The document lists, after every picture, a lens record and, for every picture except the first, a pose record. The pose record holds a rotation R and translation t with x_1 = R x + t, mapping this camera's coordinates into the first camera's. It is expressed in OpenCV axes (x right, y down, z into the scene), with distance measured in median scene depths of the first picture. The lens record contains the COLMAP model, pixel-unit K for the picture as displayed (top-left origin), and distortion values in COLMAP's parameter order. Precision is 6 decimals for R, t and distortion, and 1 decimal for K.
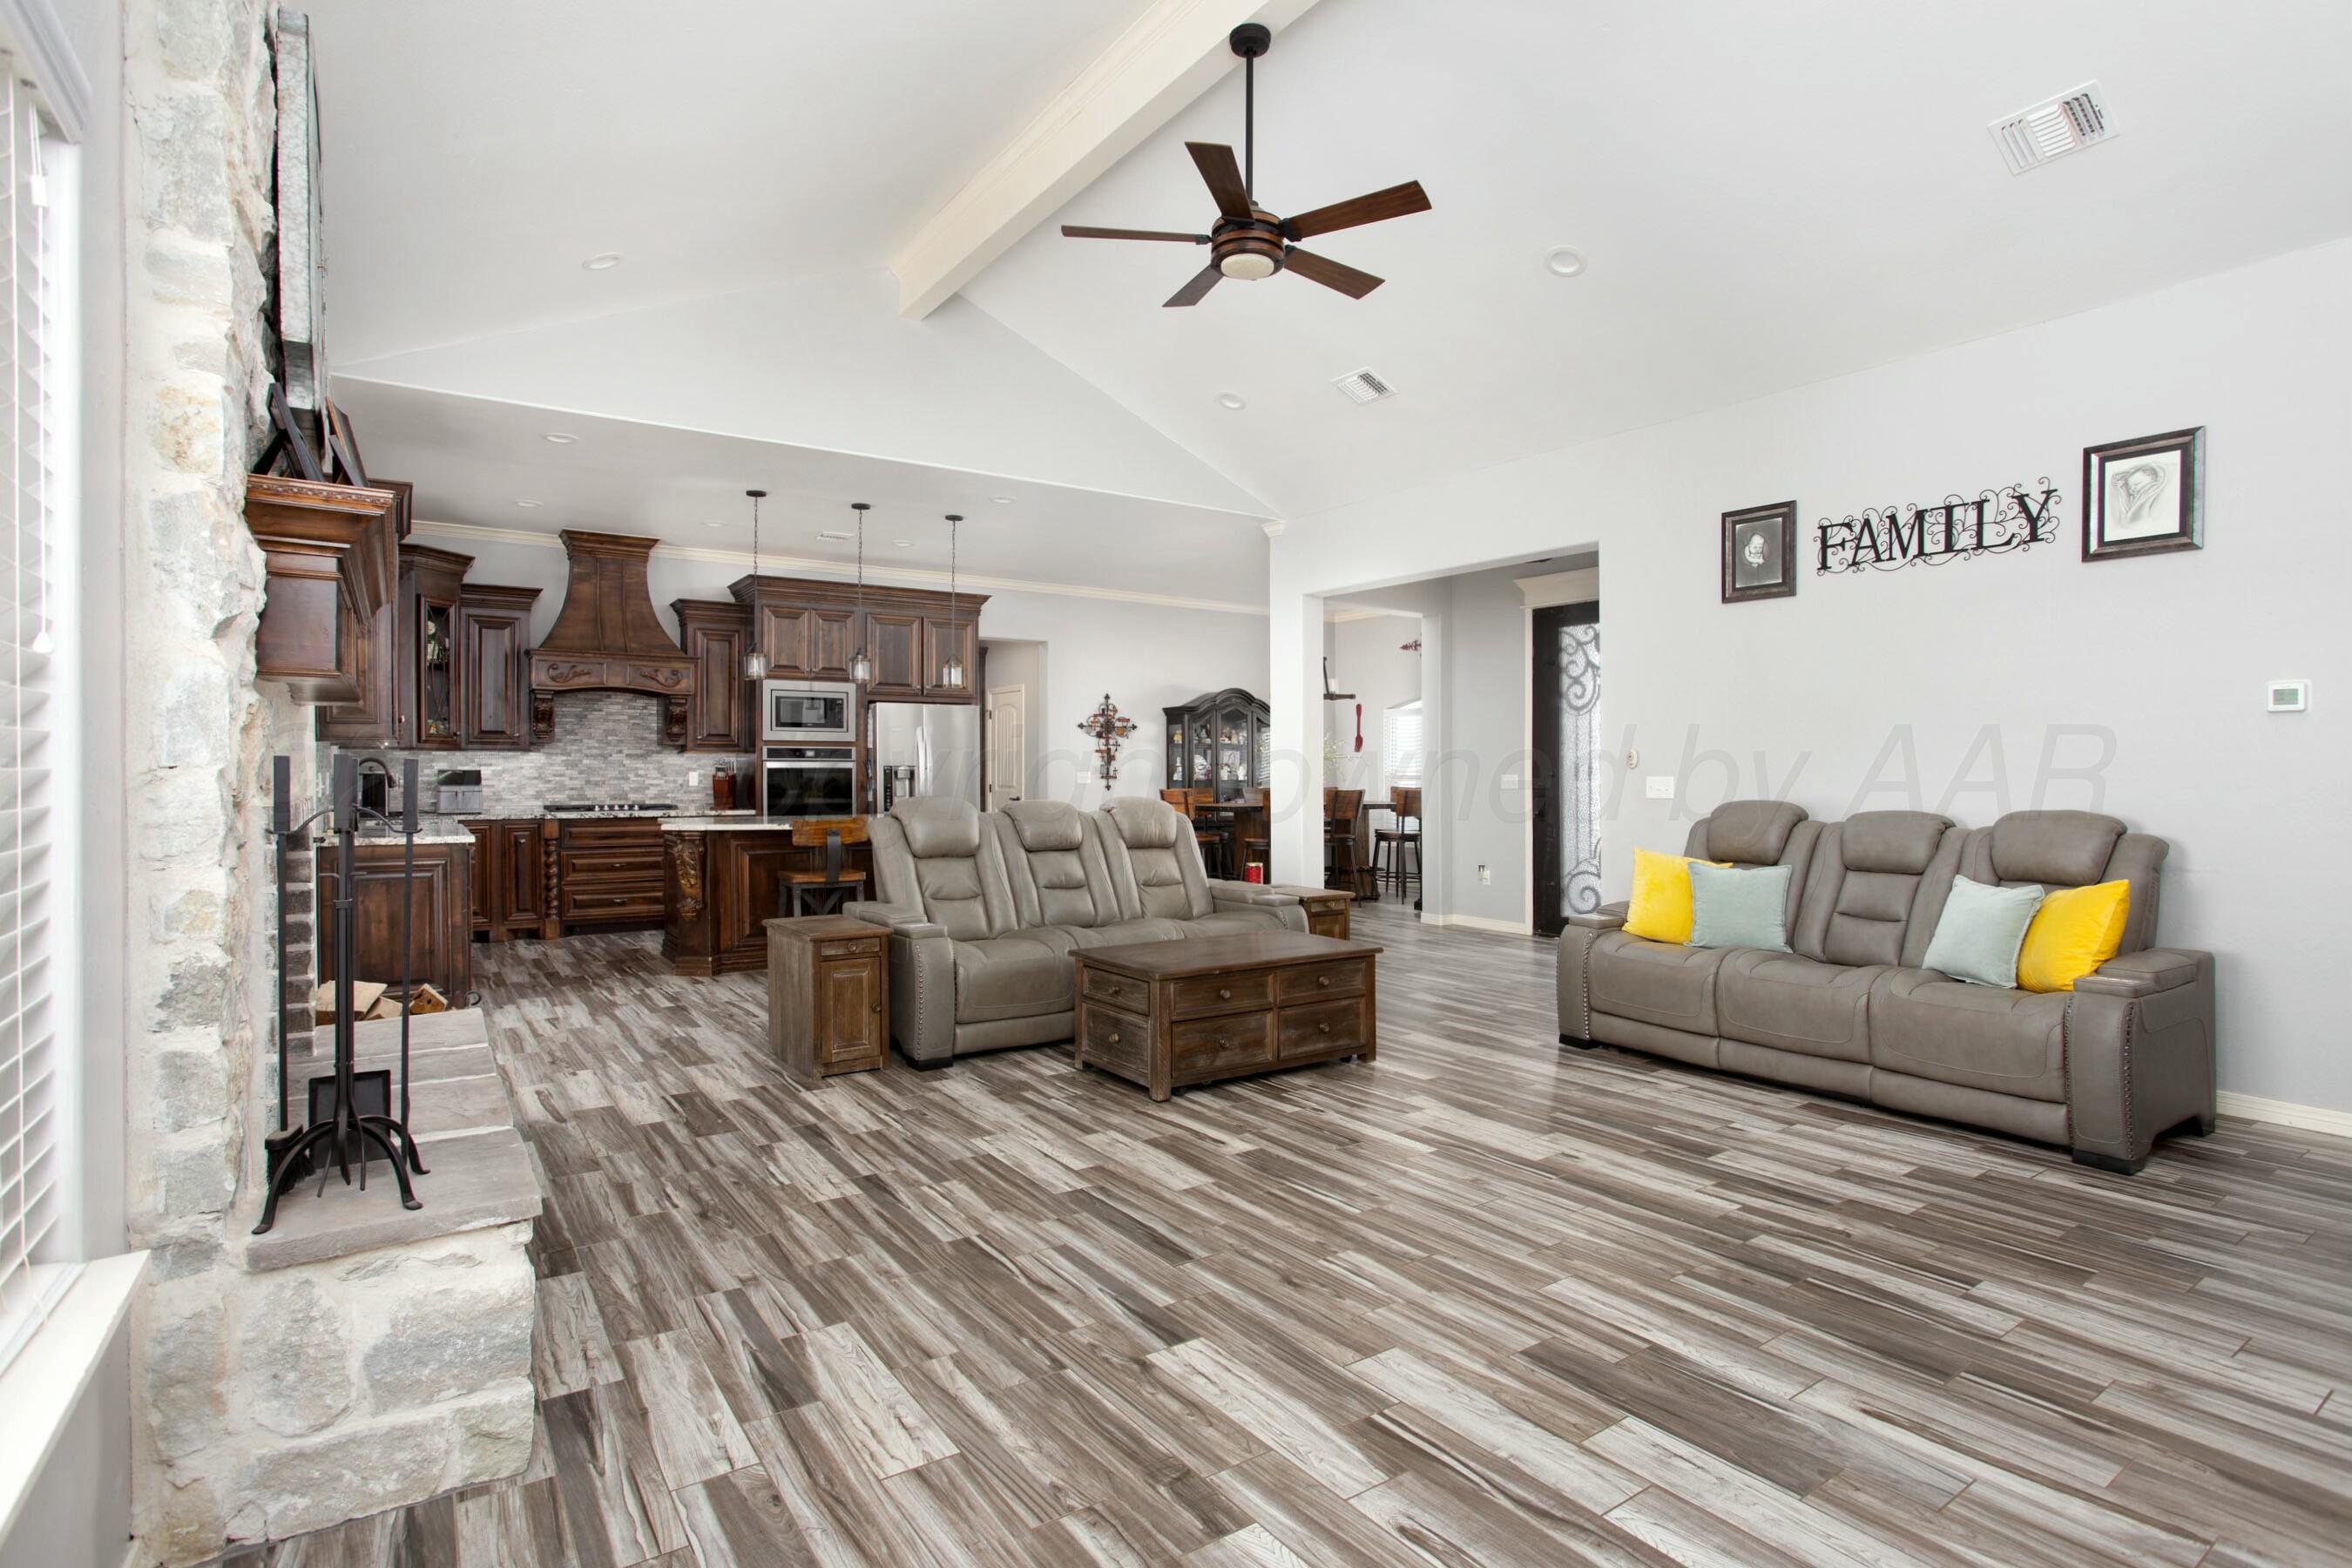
lens RADIAL K [[1149.6, 0, 1176.0], [0, 1149.6, 784.0], [0, 0, 1]] dist [-0.037055, 0.000302]
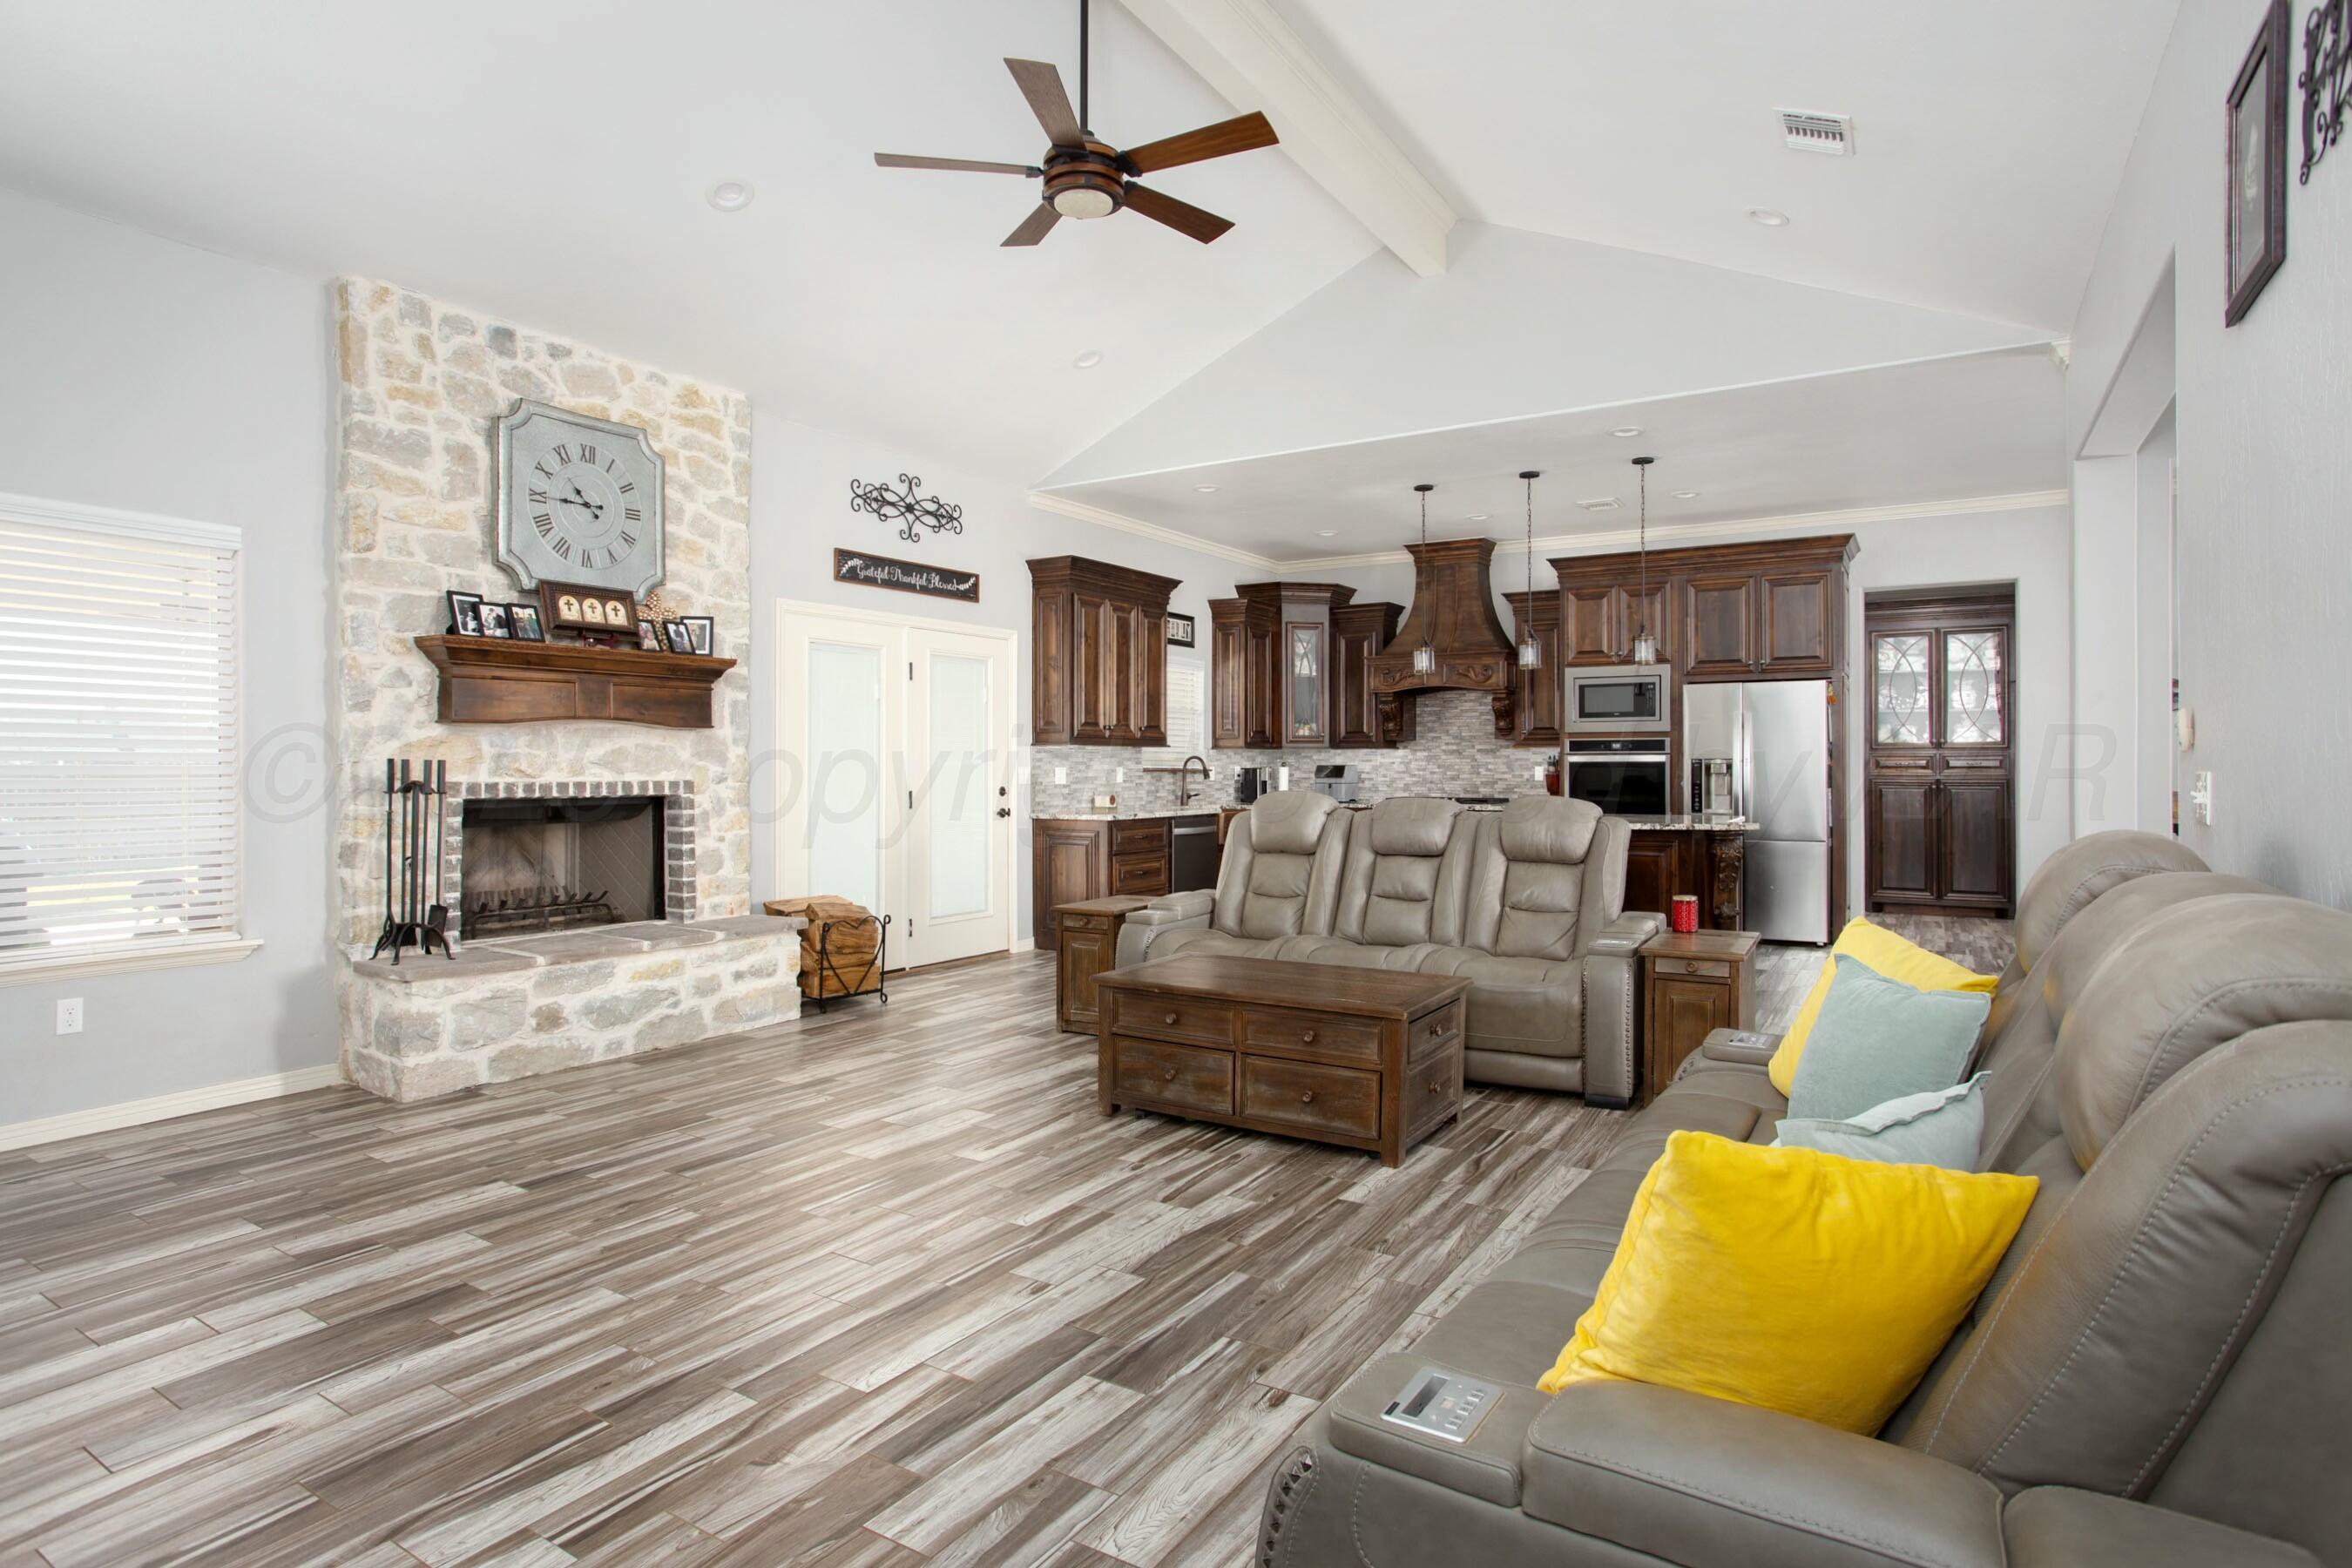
lens RADIAL K [[1232.9, 0, 1182.6], [0, 1232.9, 768.7], [0, 0, 1]] dist [-0.038697, 0.002645]
pose [[0.399254, -0.000722, -0.916840, 1.046196], [-0.009119, 0.999947, -0.004758, -0.002077], [0.916795, 0.010261, 0.399226, 0.732891]]
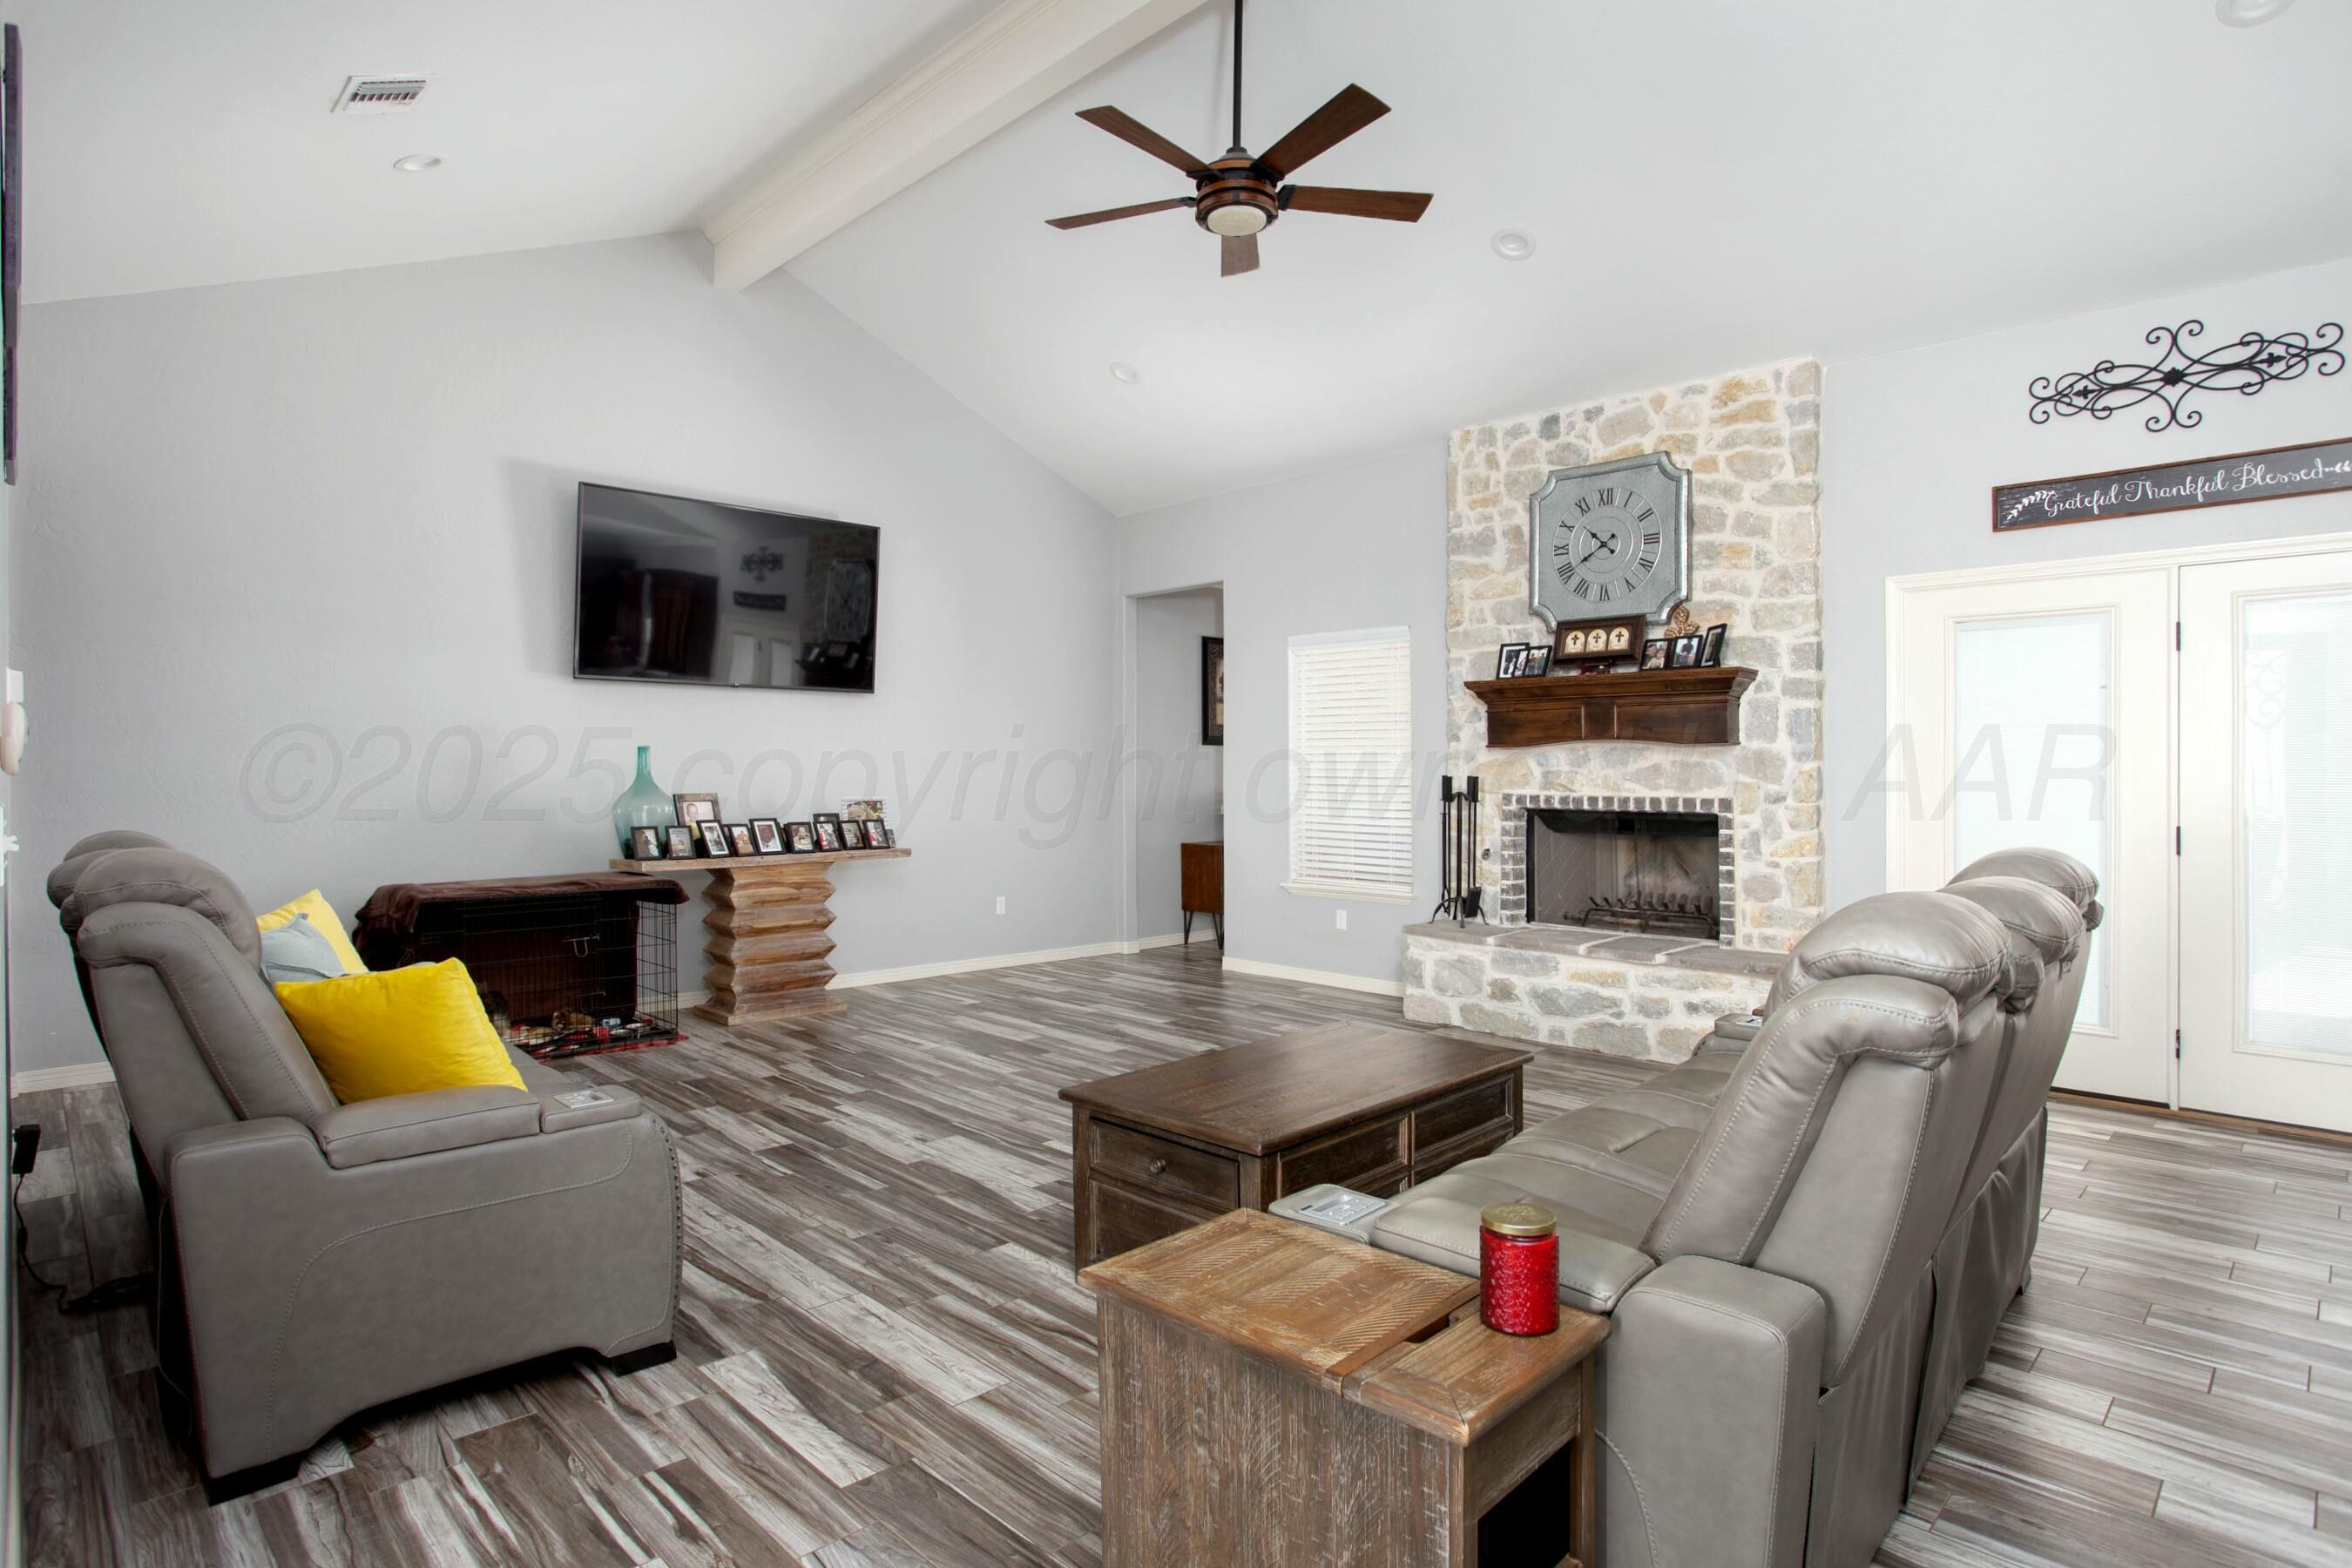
lens RADIAL K [[1232.9, 0, 1182.6], [0, 1232.9, 768.7], [0, 0, 1]] dist [-0.038697, 0.002645]
pose [[-0.984191, -0.005395, -0.177031, 0.295855], [-0.007372, 0.999918, 0.010516, -0.034164], [0.176959, 0.011655, -0.984149, 2.071109]]
